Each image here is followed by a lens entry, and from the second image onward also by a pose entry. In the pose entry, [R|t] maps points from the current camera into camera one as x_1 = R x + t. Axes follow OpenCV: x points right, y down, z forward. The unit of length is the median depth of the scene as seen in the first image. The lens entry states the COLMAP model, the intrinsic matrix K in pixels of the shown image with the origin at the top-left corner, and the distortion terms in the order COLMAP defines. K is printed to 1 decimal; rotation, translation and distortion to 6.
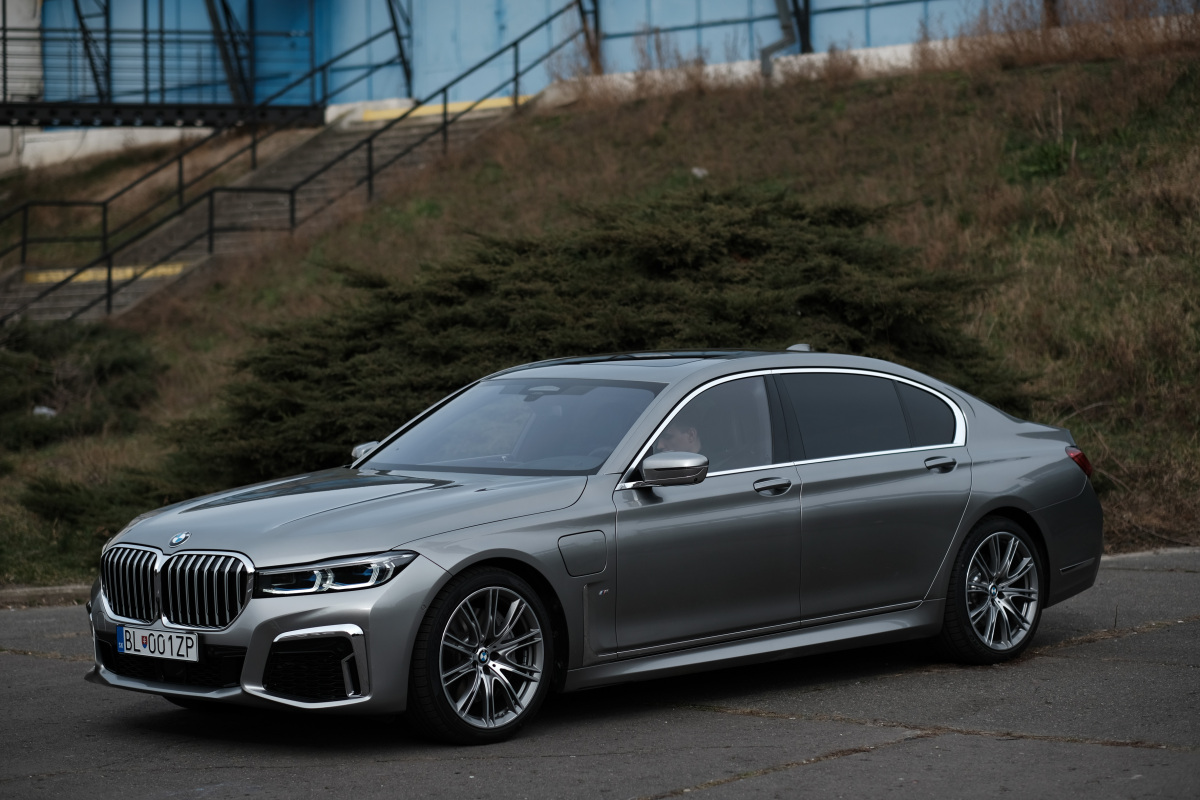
lens RADIAL K [[2899.3, 0, 600.0], [0, 2899.3, 400.0], [0, 0, 1]] dist [0.052339, -0.086068]
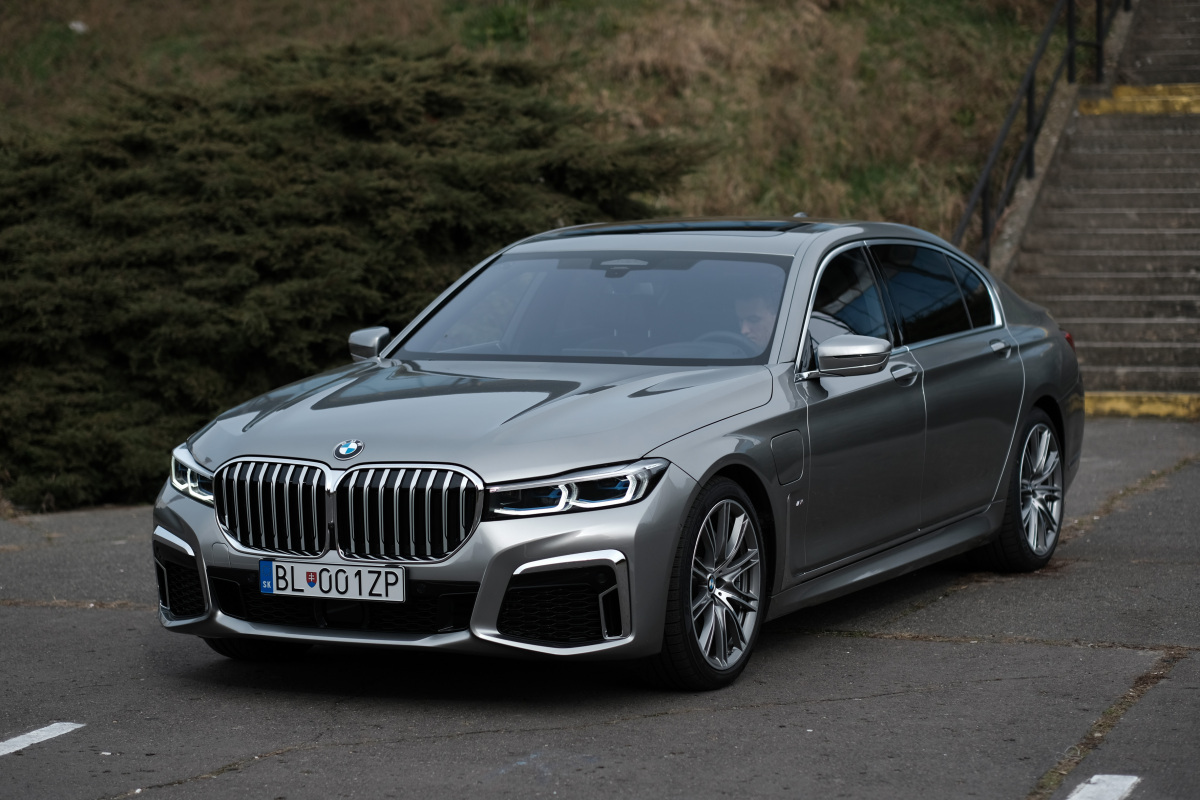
lens RADIAL K [[2998.5, 0, 573.3], [0, 2998.5, 400.0], [0, 0, 1]] dist [0.070945, -0.365631]
pose [[0.948024, -0.014450, 0.317872, -0.343211], [0.002252, 0.999248, 0.038709, 0.002512], [-0.318192, -0.035981, 0.947343, 0.196571]]
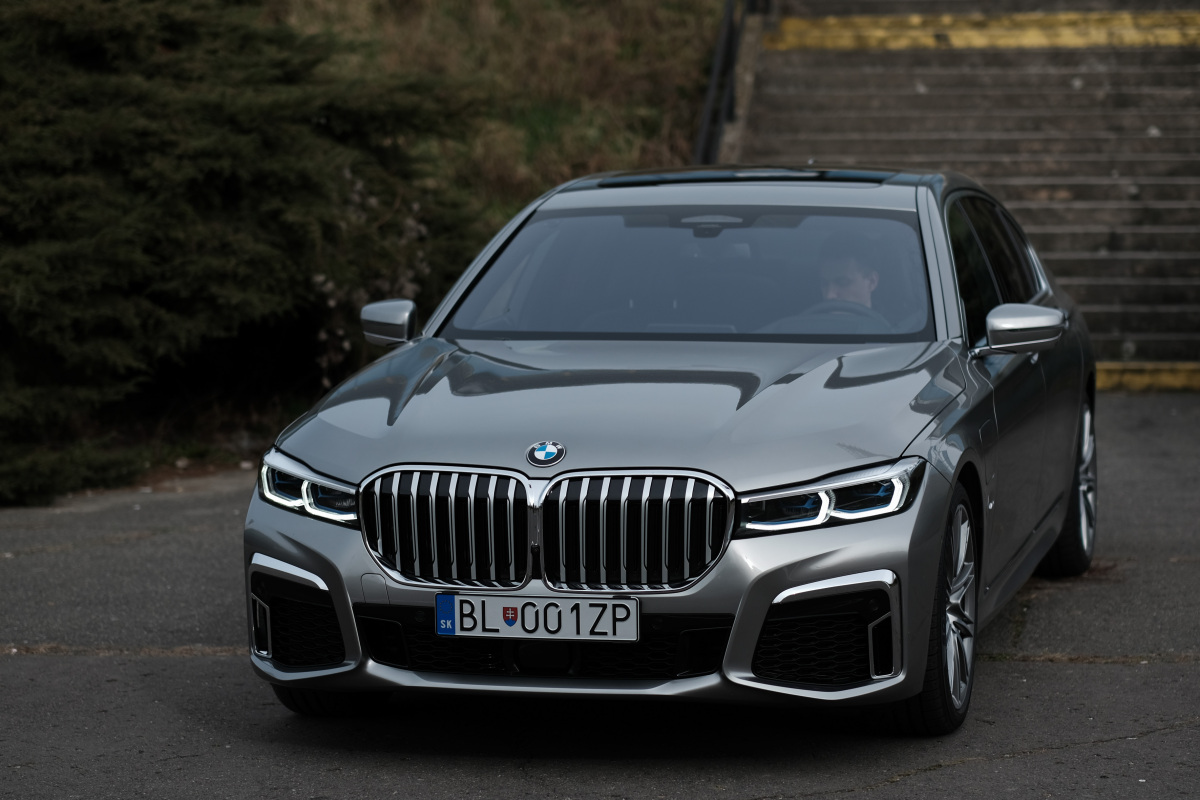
lens RADIAL K [[3326.7, 0, 600.0], [0, 3326.7, 400.0], [0, 0, 1]] dist [0.082998, -0.047593]
pose [[0.853338, -0.032576, 0.520339, -0.510043], [0.008091, 0.998753, 0.049259, -0.000126], [-0.521295, -0.037824, 0.852538, 0.360853]]
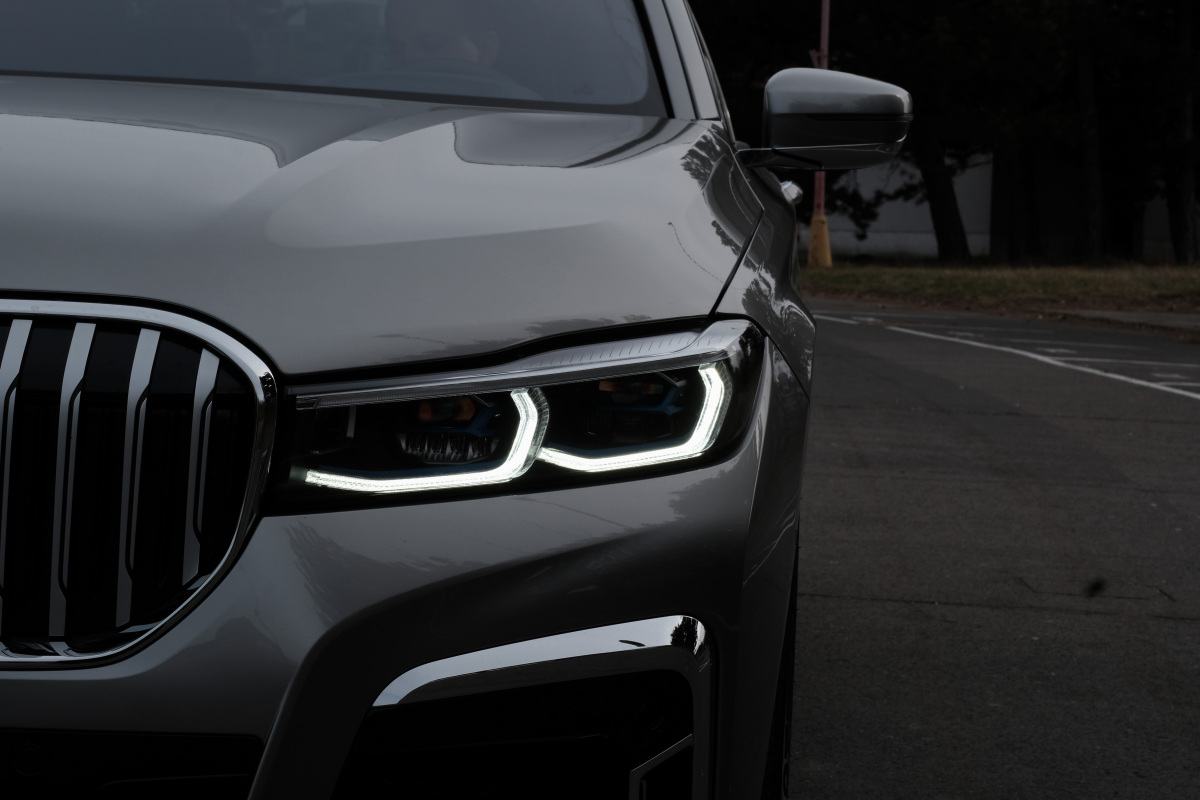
lens RADIAL K [[2998.5, 0, 573.3], [0, 2998.5, 400.0], [0, 0, 1]] dist [0.070945, -0.365631]
pose [[0.741863, 0.009589, 0.670483, -0.244134], [-0.045536, 0.998310, 0.036106, 0.048081], [-0.669004, -0.057317, 0.741046, 0.778691]]
